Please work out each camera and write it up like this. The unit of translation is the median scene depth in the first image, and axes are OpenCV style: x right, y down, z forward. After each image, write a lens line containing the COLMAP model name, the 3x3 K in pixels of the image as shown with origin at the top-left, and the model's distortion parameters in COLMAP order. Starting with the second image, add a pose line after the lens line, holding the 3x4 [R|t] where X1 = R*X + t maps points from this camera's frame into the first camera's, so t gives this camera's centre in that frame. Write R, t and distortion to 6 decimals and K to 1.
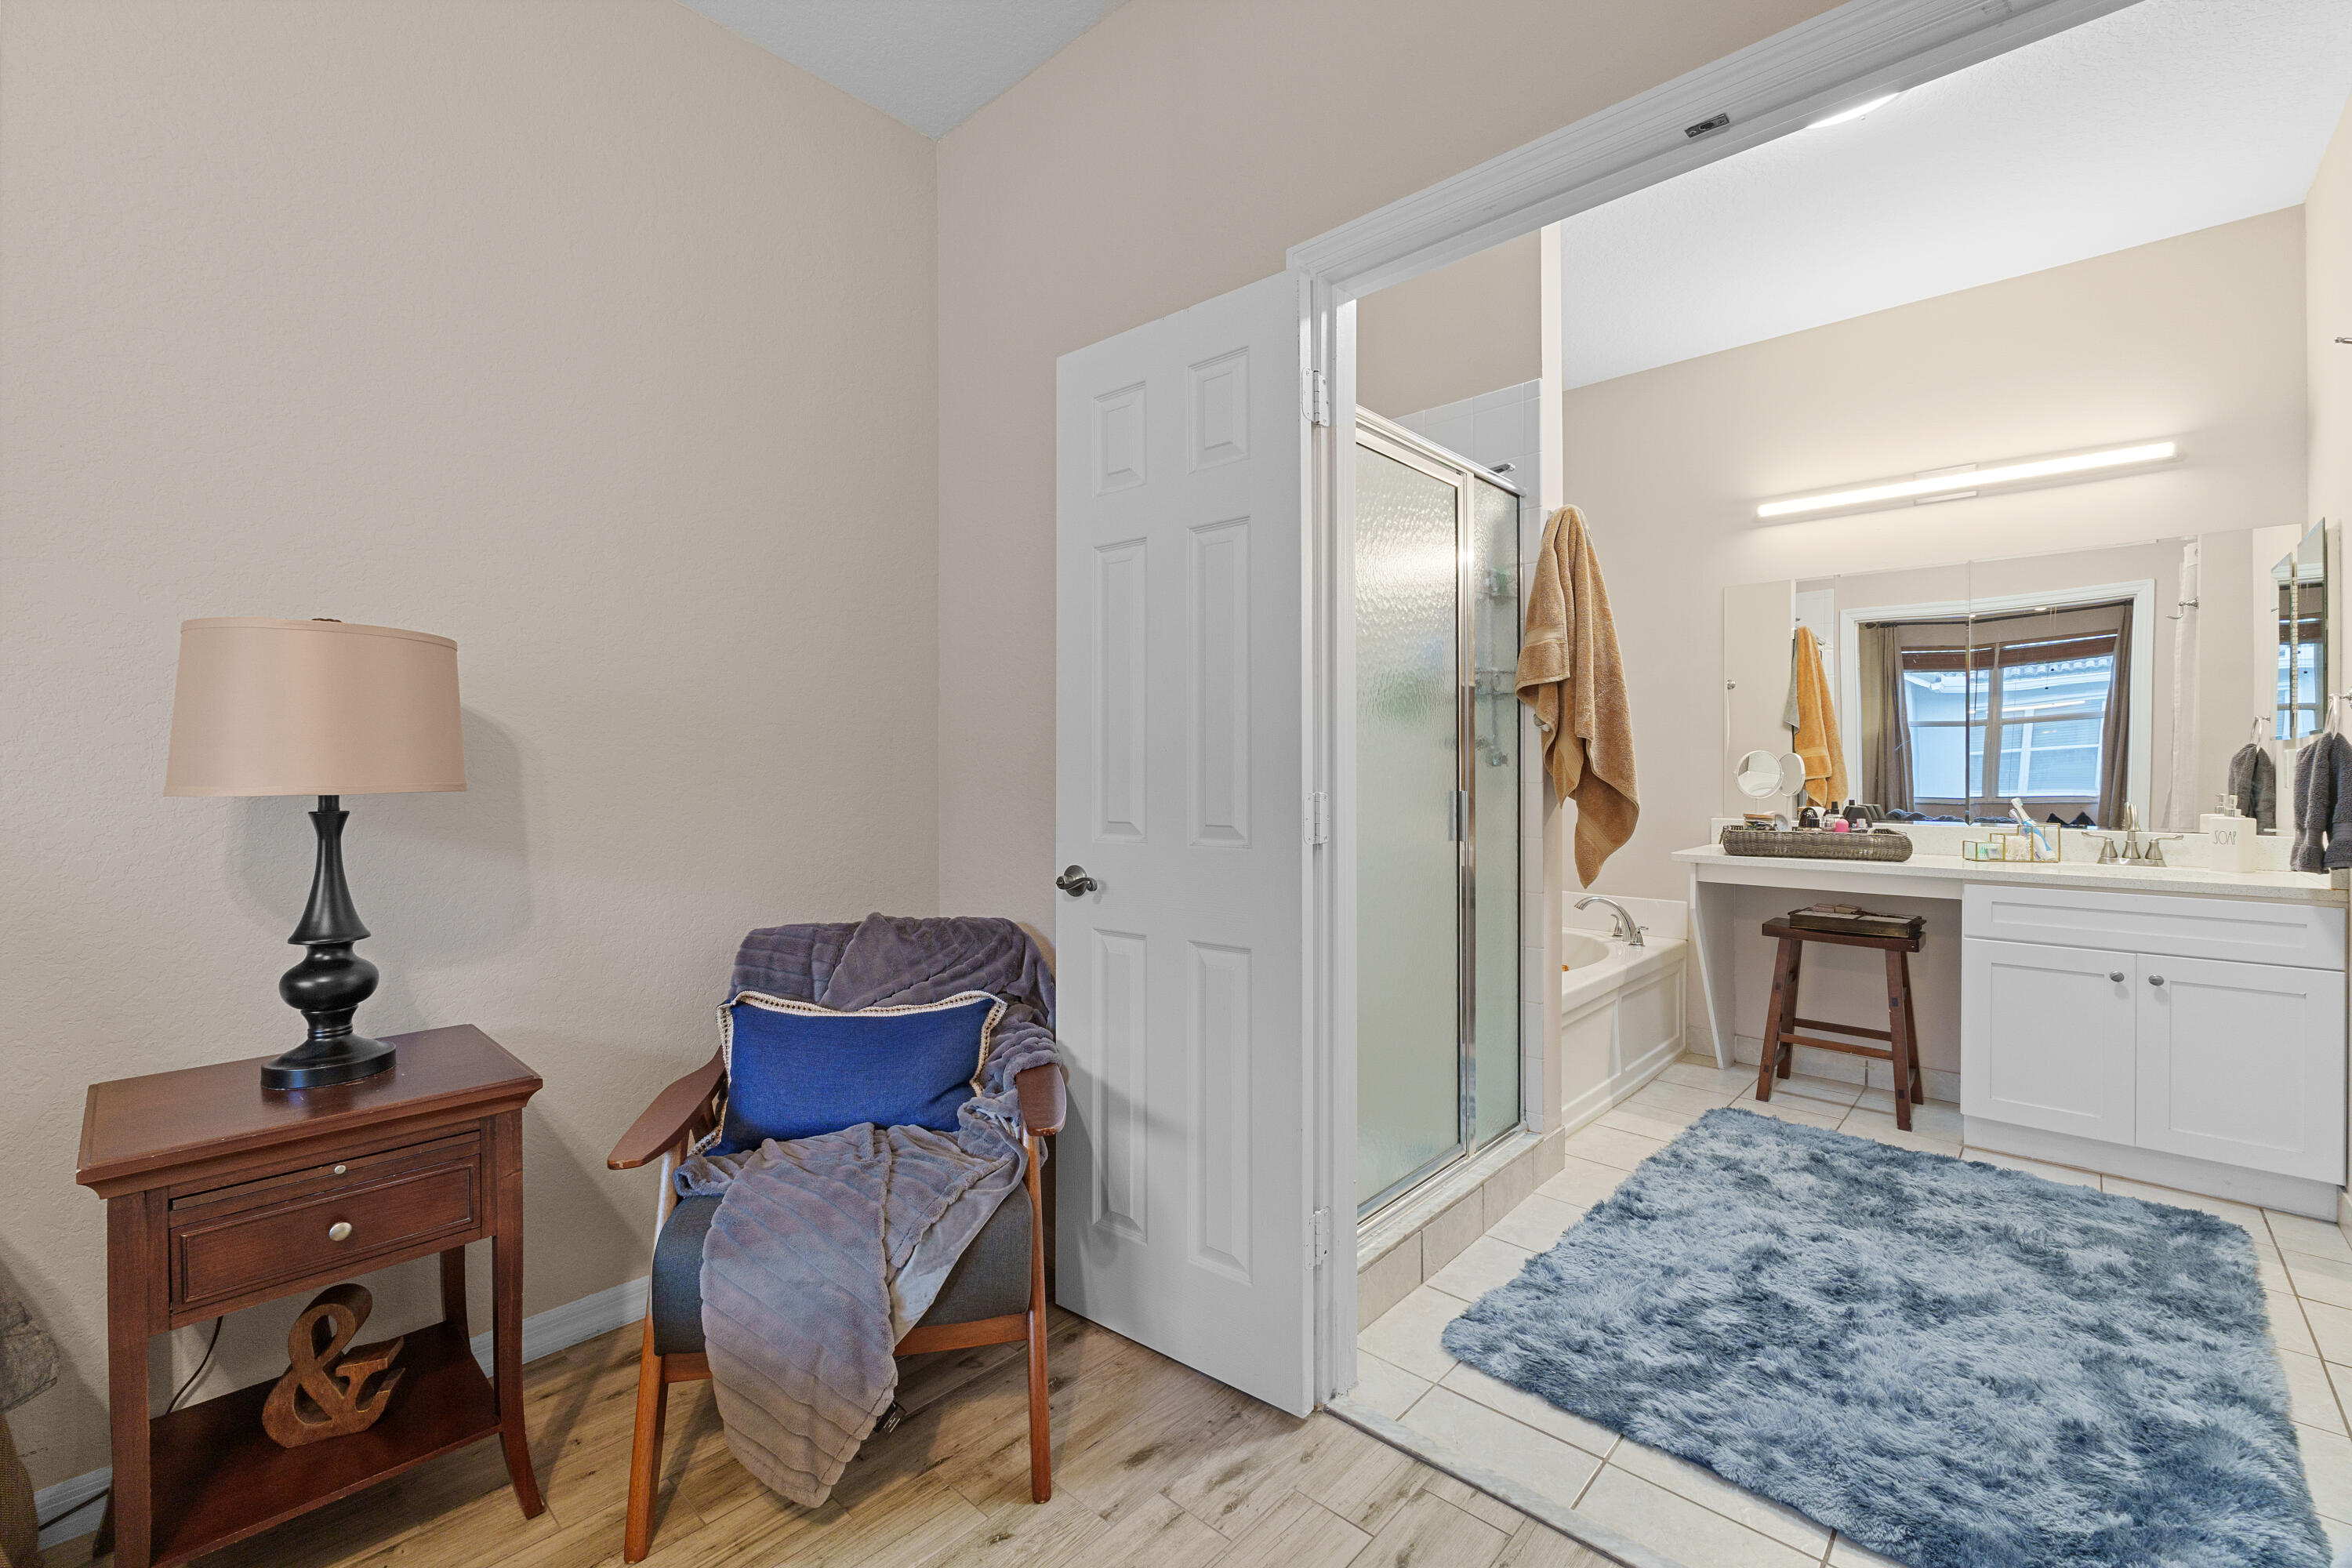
lens RADIAL K [[989.9, 0, 1206.9], [0, 989.9, 763.0], [0, 0, 1]] dist [-0.007059, 0.000001]
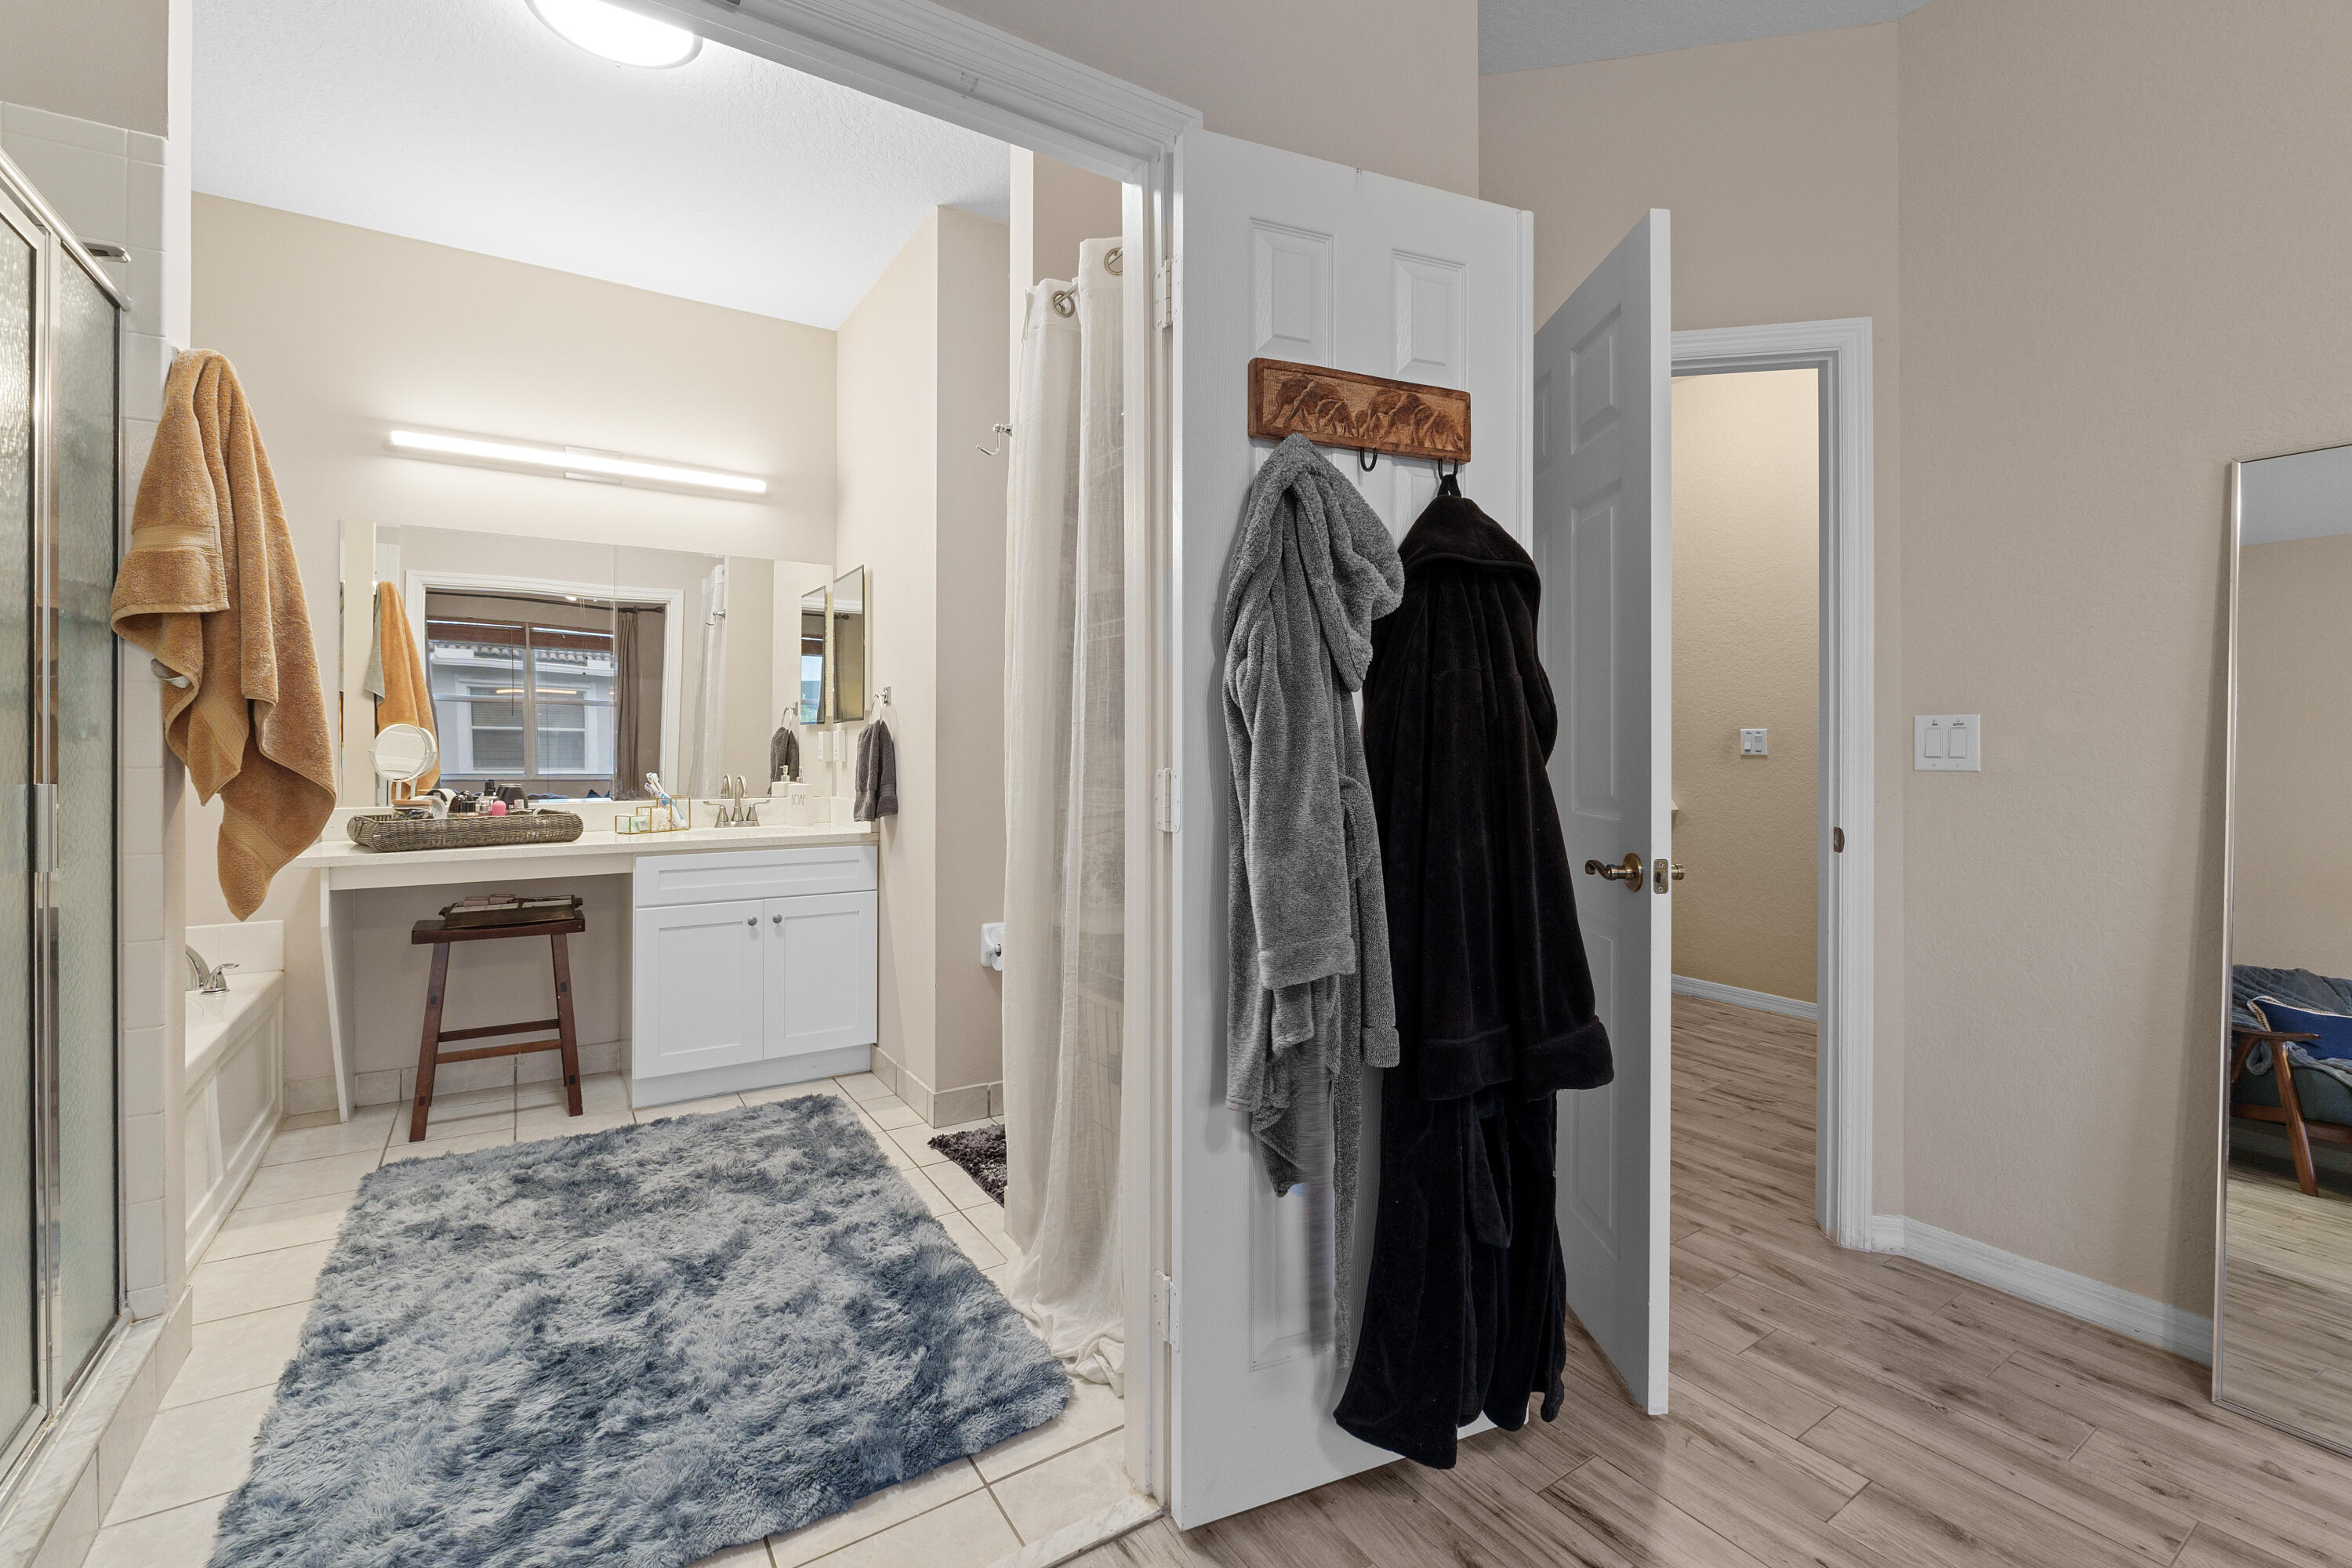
lens RADIAL K [[989.9, 0, 1231.3], [0, 989.9, 741.9], [0, 0, 1]] dist [-0.007059, 0.000001]
pose [[0.266735, 0.004943, 0.963757, -0.097661], [-0.006272, 0.999975, -0.003393, 0.001577], [-0.963749, -0.005140, 0.266760, 0.175727]]
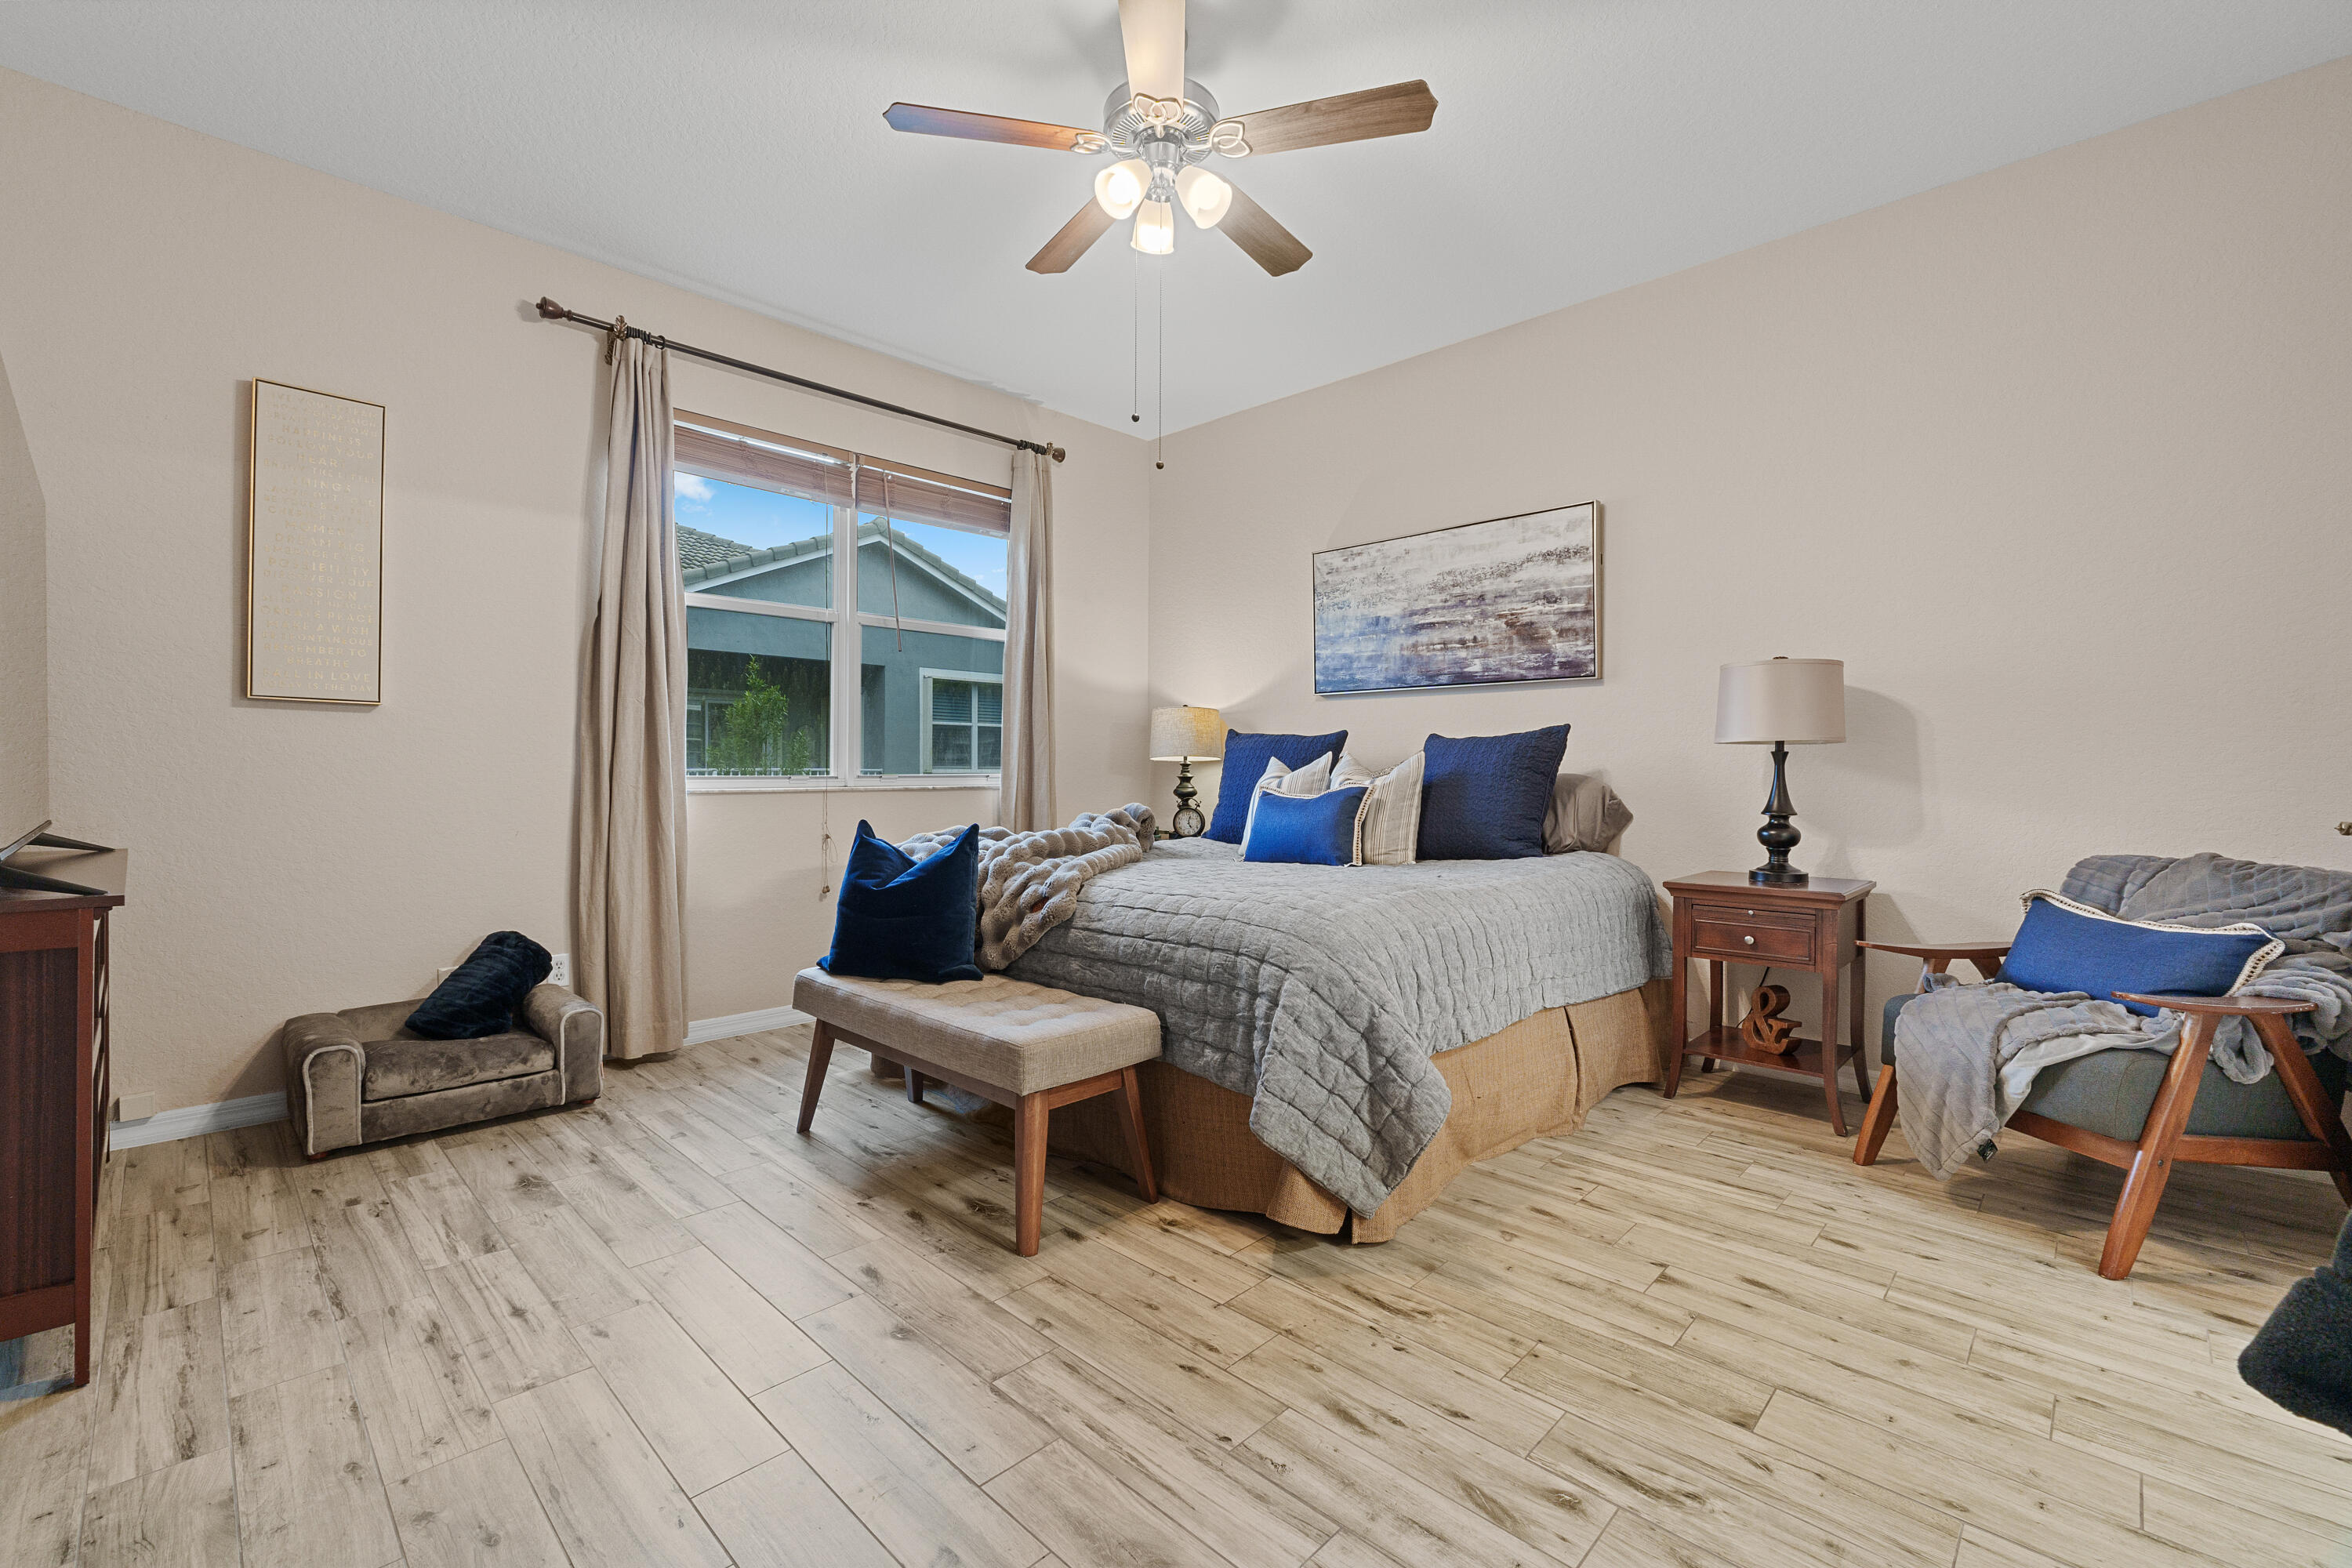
lens RADIAL K [[989.9, 0, 1132.7], [0, 989.9, 768.1], [0, 0, 1]] dist [-0.007059, 0.000001]
pose [[-0.069068, 0.005384, -0.997597, 0.745488], [0.000450, 0.999986, 0.005366, 0.044367], [0.997612, -0.000078, -0.069069, -0.114497]]
